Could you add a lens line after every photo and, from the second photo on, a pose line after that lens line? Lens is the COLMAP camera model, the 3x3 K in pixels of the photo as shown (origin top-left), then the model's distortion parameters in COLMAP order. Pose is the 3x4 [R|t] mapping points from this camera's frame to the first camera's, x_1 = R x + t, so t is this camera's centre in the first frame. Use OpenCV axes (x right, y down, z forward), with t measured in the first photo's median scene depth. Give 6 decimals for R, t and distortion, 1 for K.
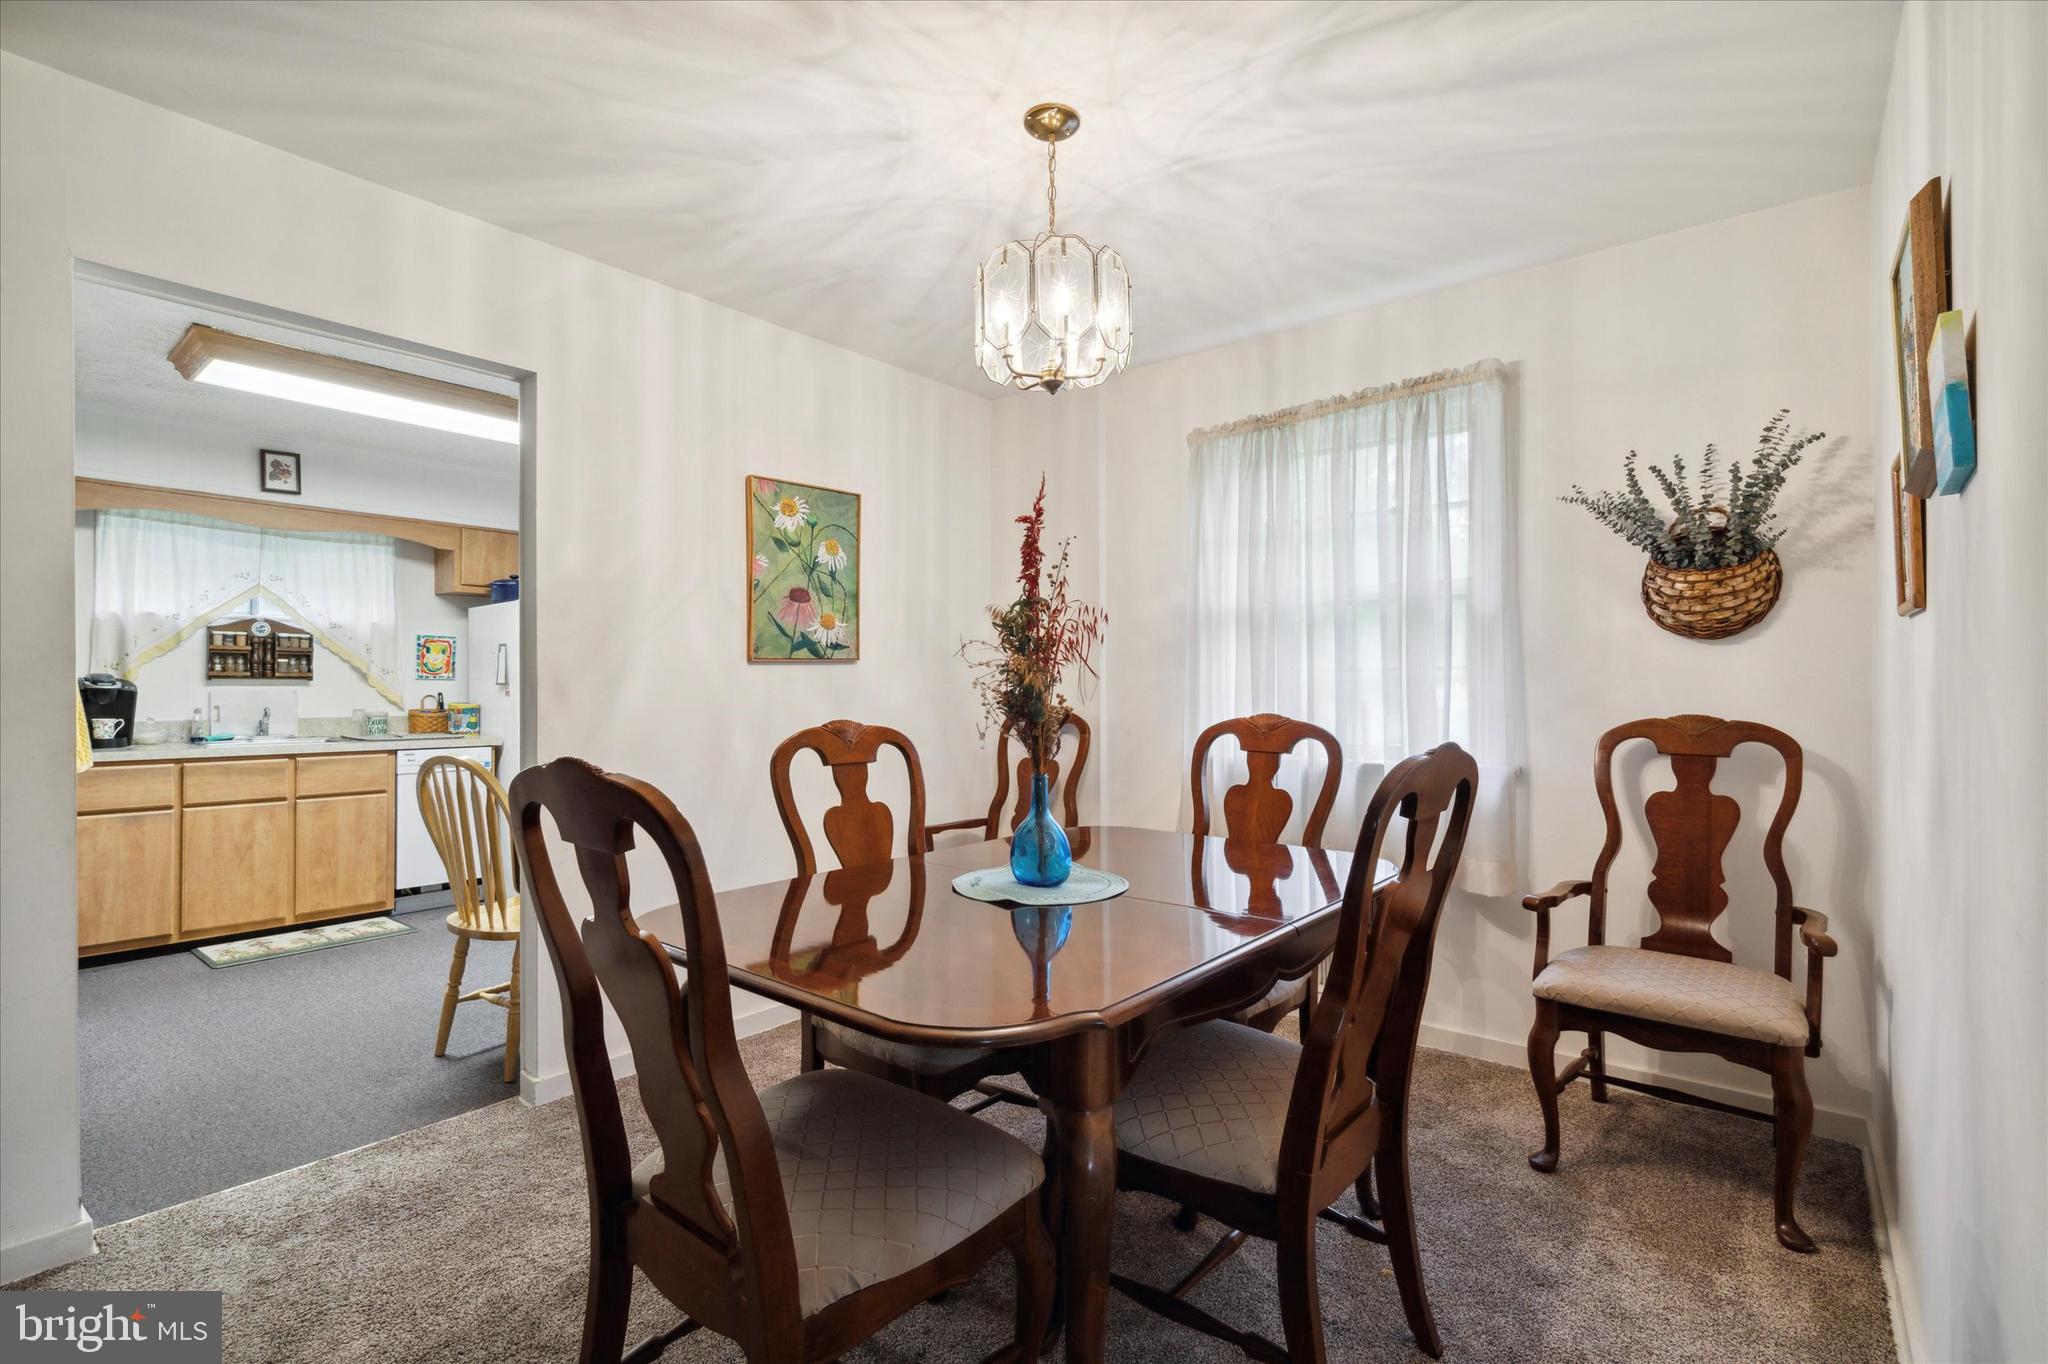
lens RADIAL K [[929.1, 0, 1028.1], [0, 929.1, 683.6], [0, 0, 1]] dist [-0.002108, -0.000830]
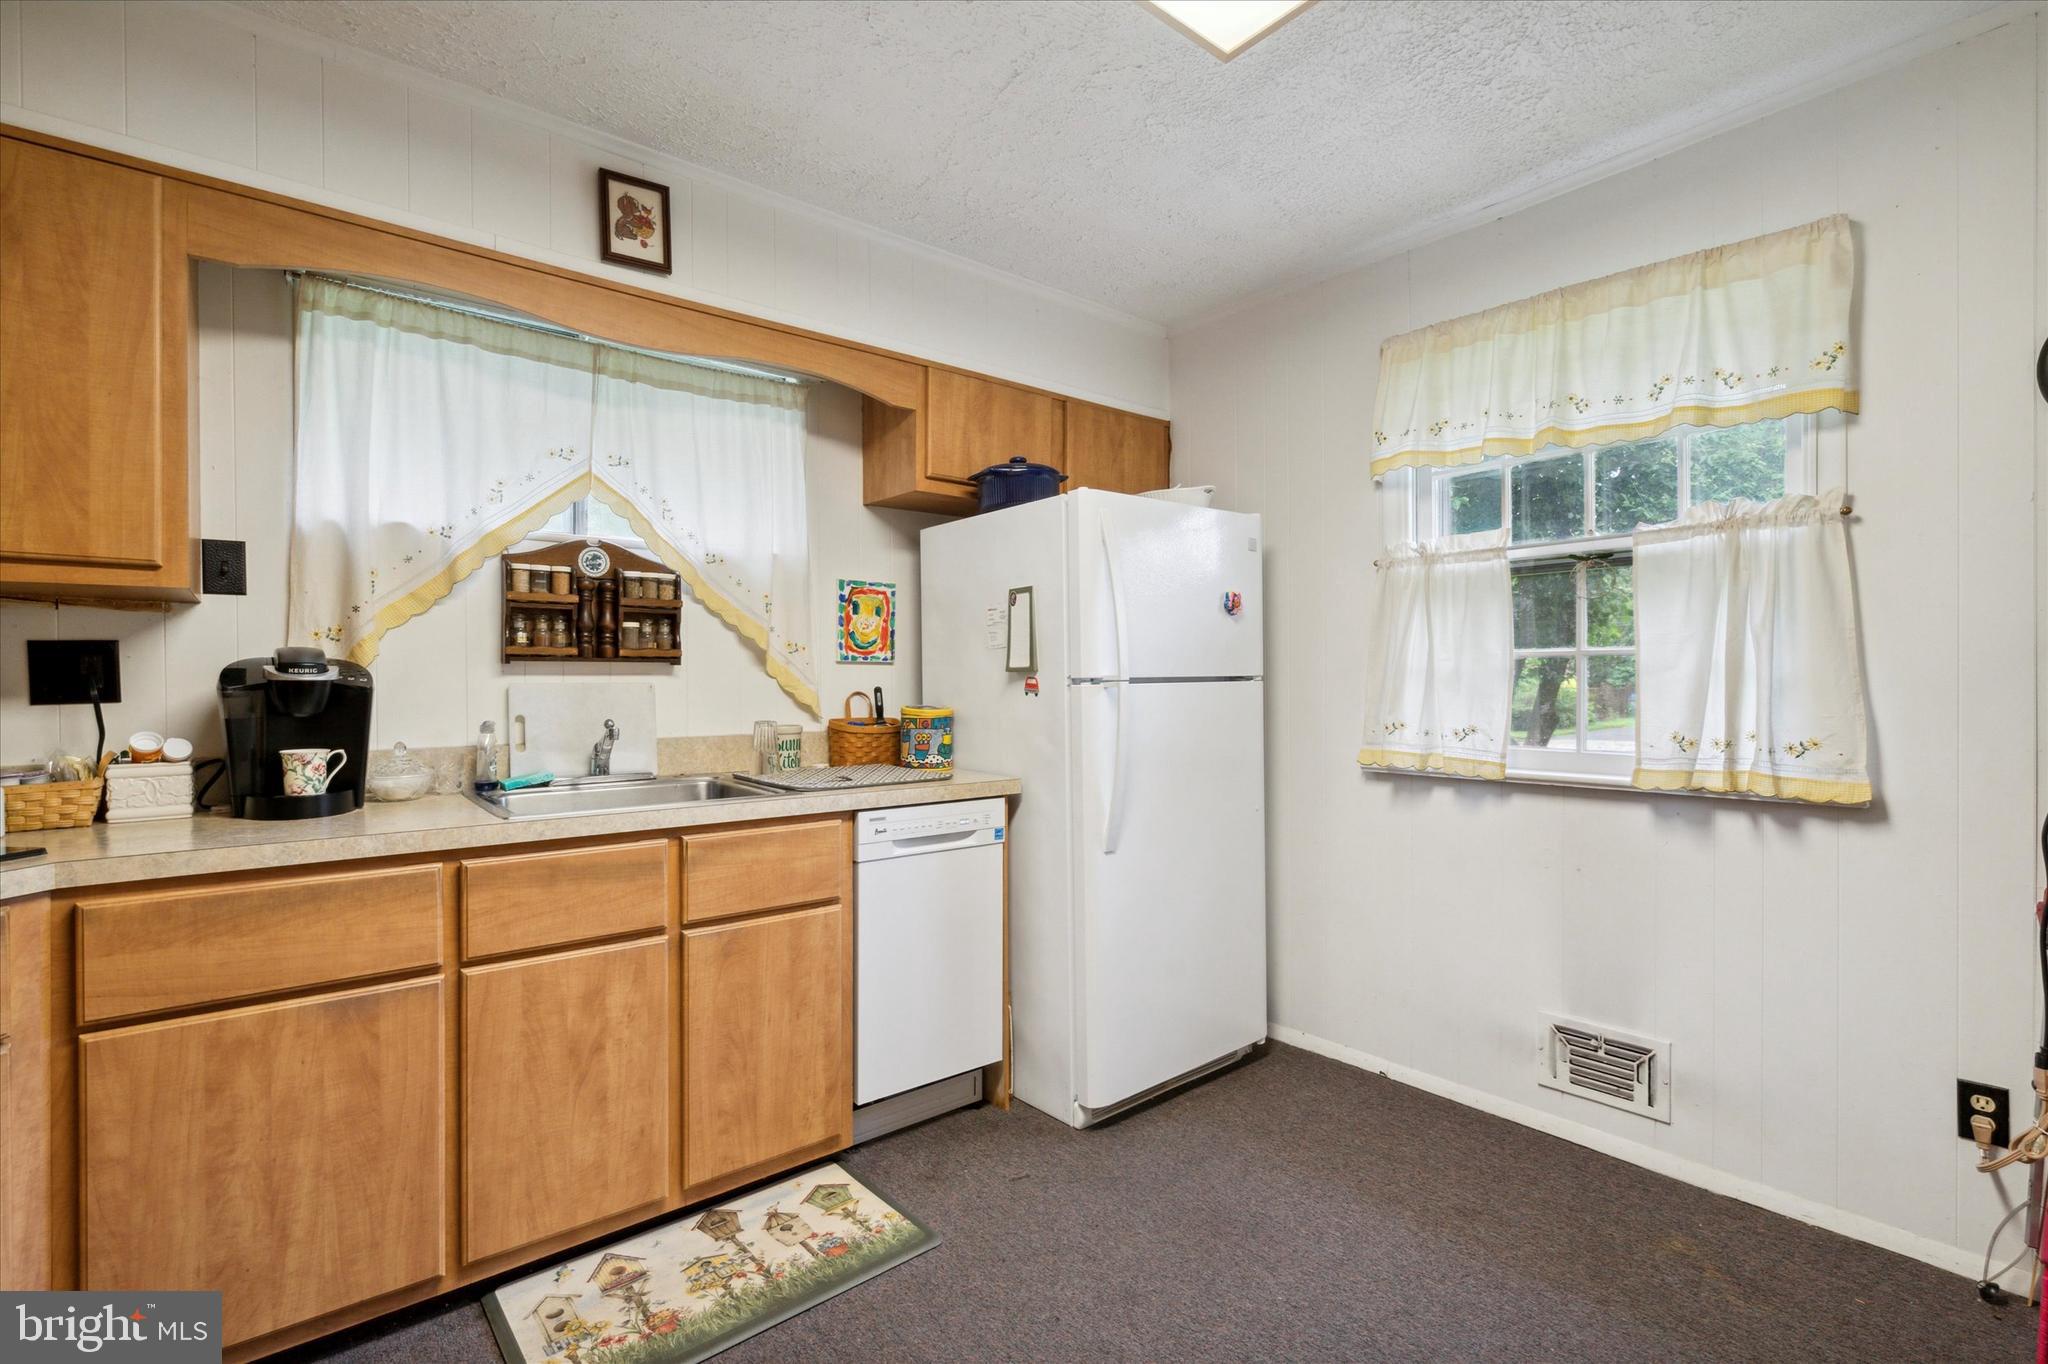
lens RADIAL K [[929.1, 0, 1022.5], [0, 929.1, 683.6], [0, 0, 1]] dist [-0.002108, -0.000830]
pose [[0.980690, -0.002750, -0.195550, -0.514288], [0.004397, 0.999958, 0.007988, 0.004087], [0.195520, -0.008694, 0.980661, 0.565597]]
